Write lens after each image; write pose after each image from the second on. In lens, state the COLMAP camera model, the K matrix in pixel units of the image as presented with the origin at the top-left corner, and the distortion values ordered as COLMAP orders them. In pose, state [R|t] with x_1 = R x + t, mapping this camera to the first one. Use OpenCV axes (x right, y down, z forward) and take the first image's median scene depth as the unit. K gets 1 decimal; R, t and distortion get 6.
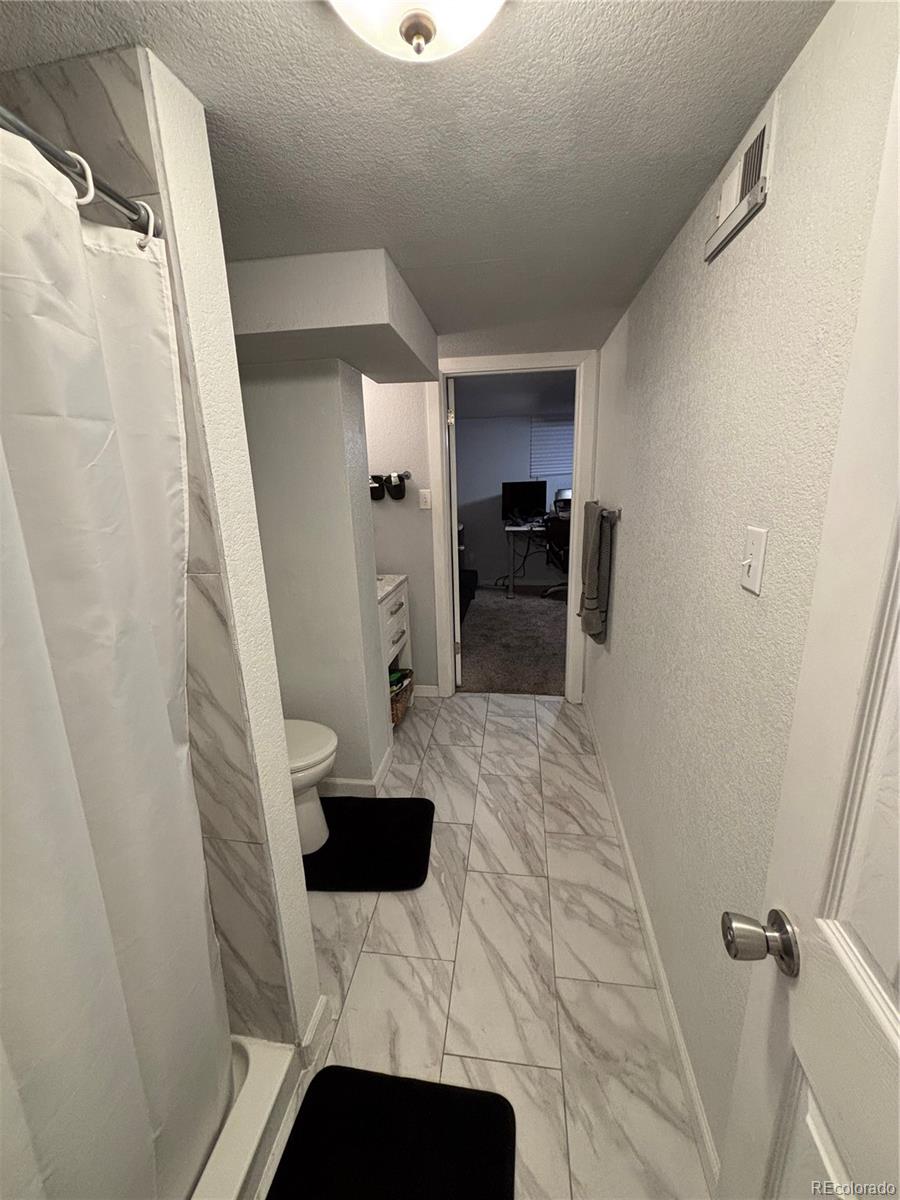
lens RADIAL K [[483.8, 0, 452.4], [0, 483.8, 596.7], [0, 0, 1]] dist [0.000366, -0.001168]
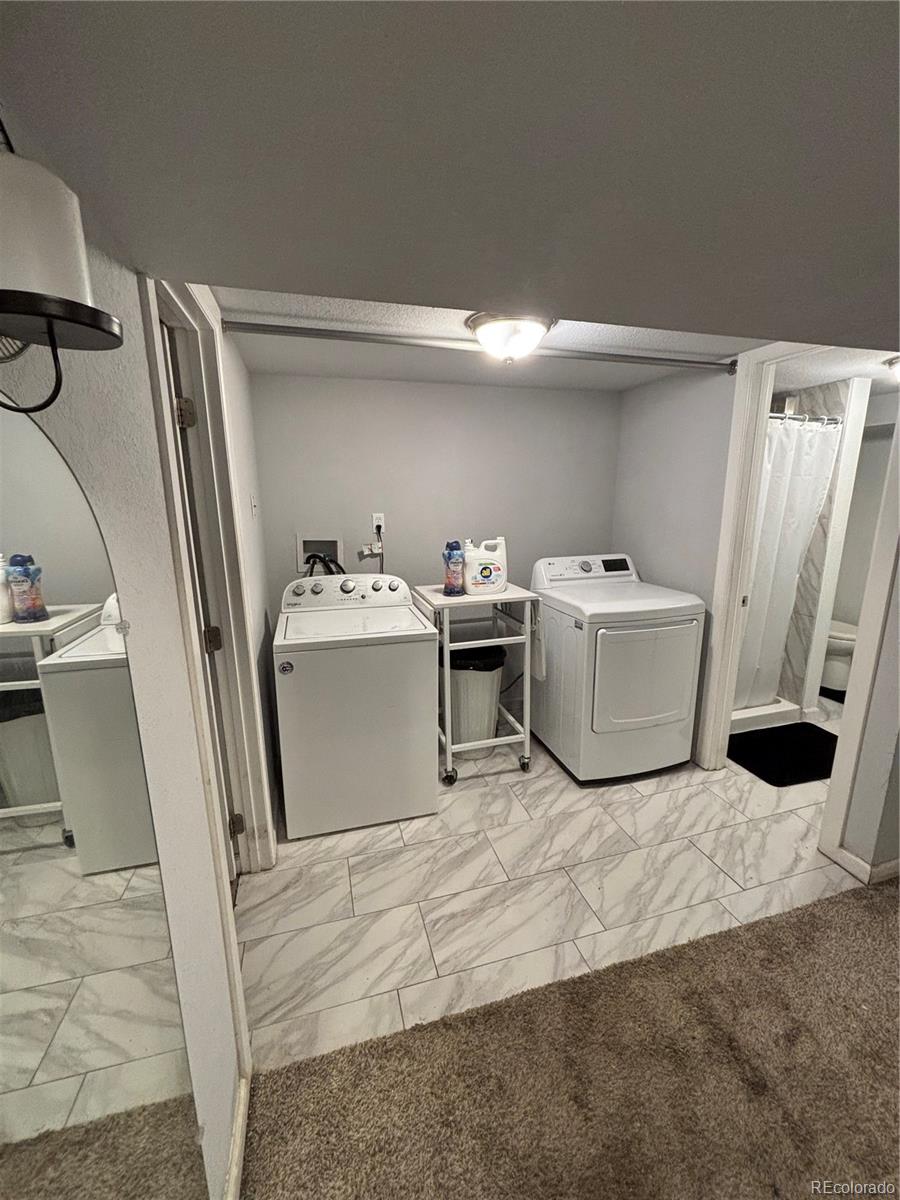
lens RADIAL K [[483.8, 0, 452.4], [0, 483.8, 602.7], [0, 0, 1]] dist [0.000366, -0.001168]
pose [[0.404044, 0.223055, -0.887127, 1.351296], [-0.238504, 0.961958, 0.133242, 0.596270], [0.883099, 0.157748, 0.441873, -2.317185]]
